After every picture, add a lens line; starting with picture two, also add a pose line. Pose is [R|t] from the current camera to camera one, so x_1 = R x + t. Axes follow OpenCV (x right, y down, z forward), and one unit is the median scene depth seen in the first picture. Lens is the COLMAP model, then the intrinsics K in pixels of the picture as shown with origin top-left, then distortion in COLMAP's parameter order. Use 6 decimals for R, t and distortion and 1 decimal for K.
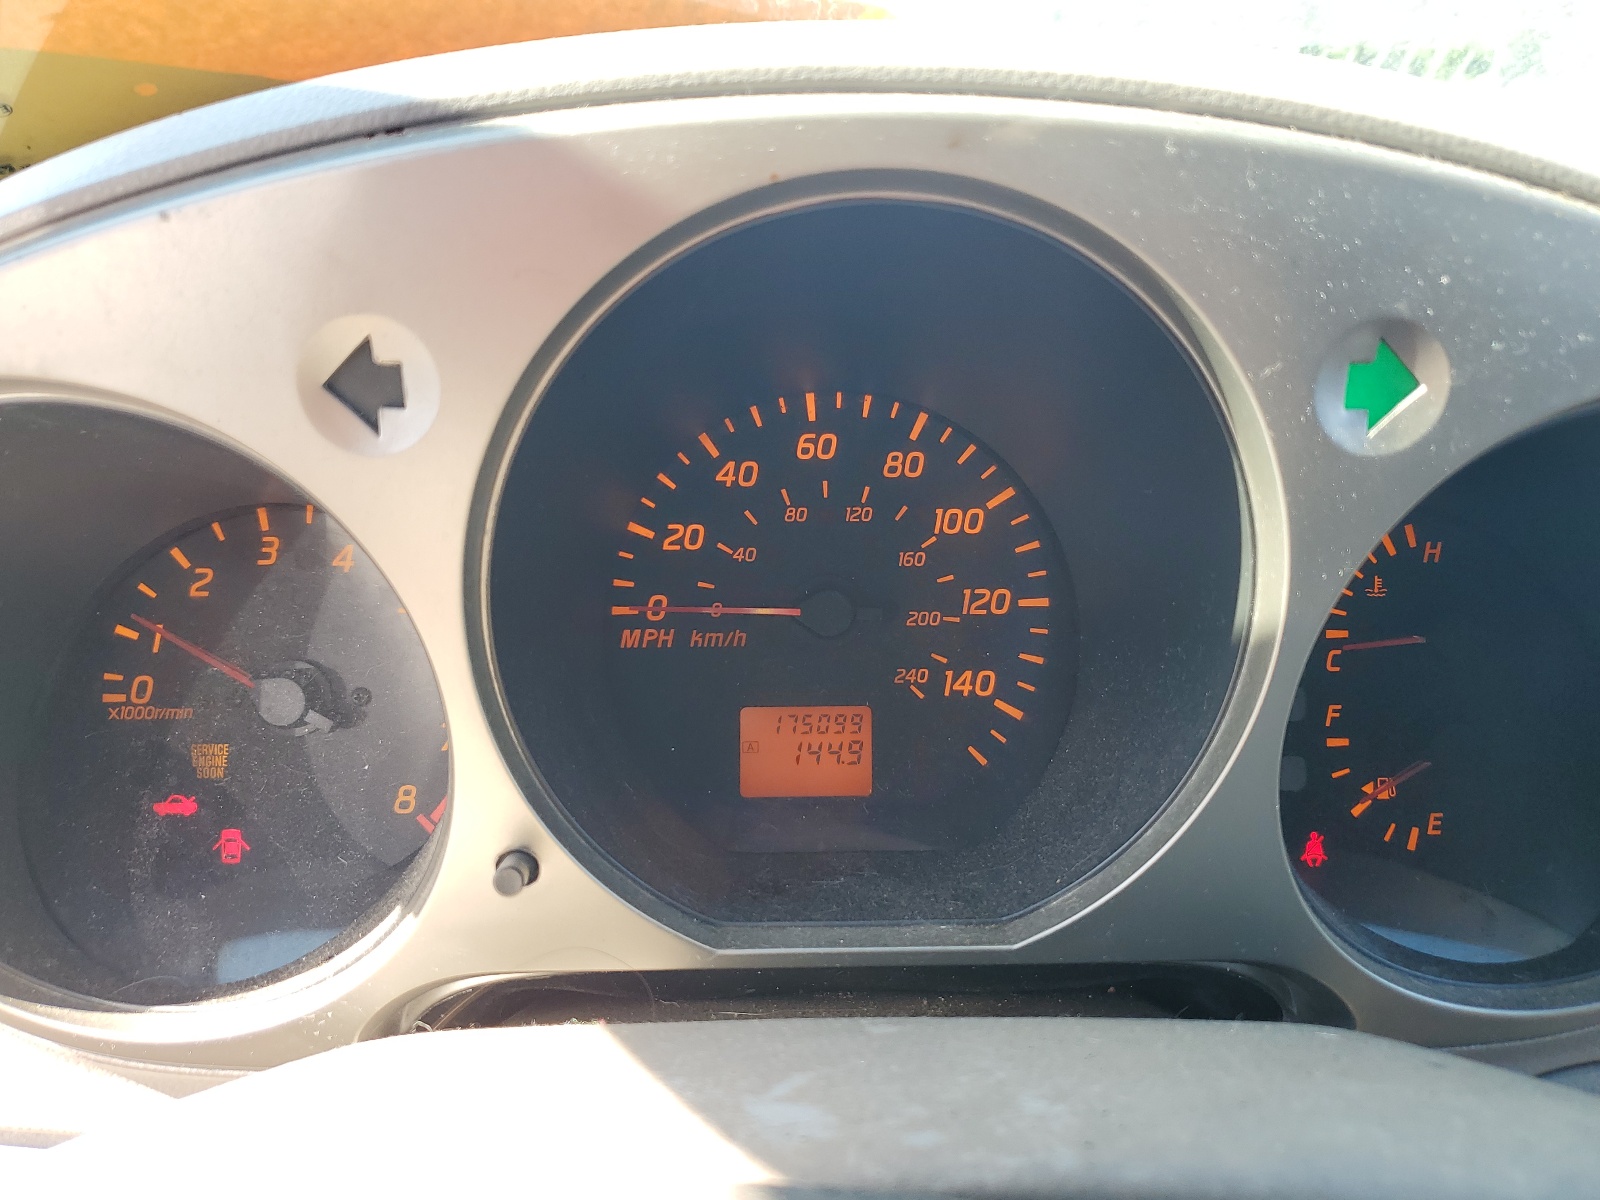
lens RADIAL K [[1213.9, 0, 799.6], [0, 1213.9, 599.1], [0, 0, 1]] dist [0.000540, 0.000014]
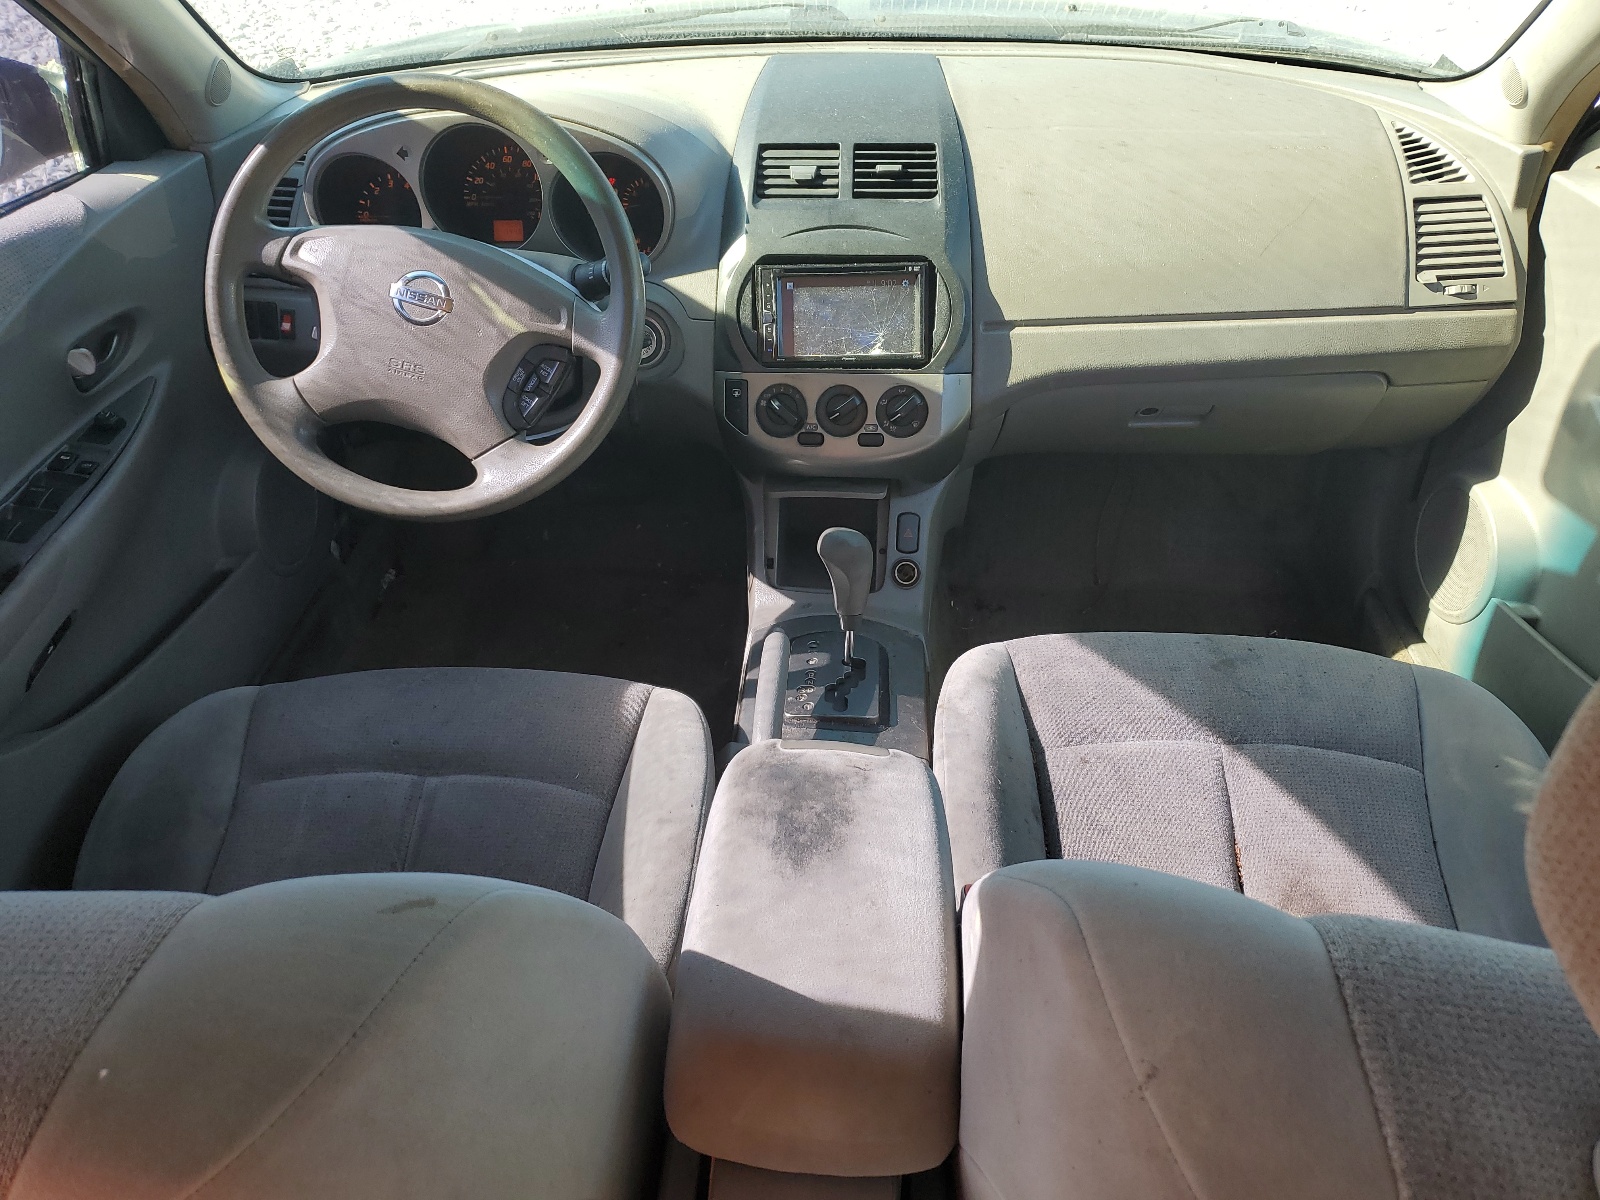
lens RADIAL K [[1213.9, 0, 800.3], [0, 1213.9, 600.0], [0, 0, 1]] dist [0.000540, 0.000014]
pose [[0.997157, 0.018211, -0.073112, 1.454465], [-0.001219, 0.974122, 0.226018, 0.446055], [0.075336, -0.225286, 0.971376, -3.646833]]
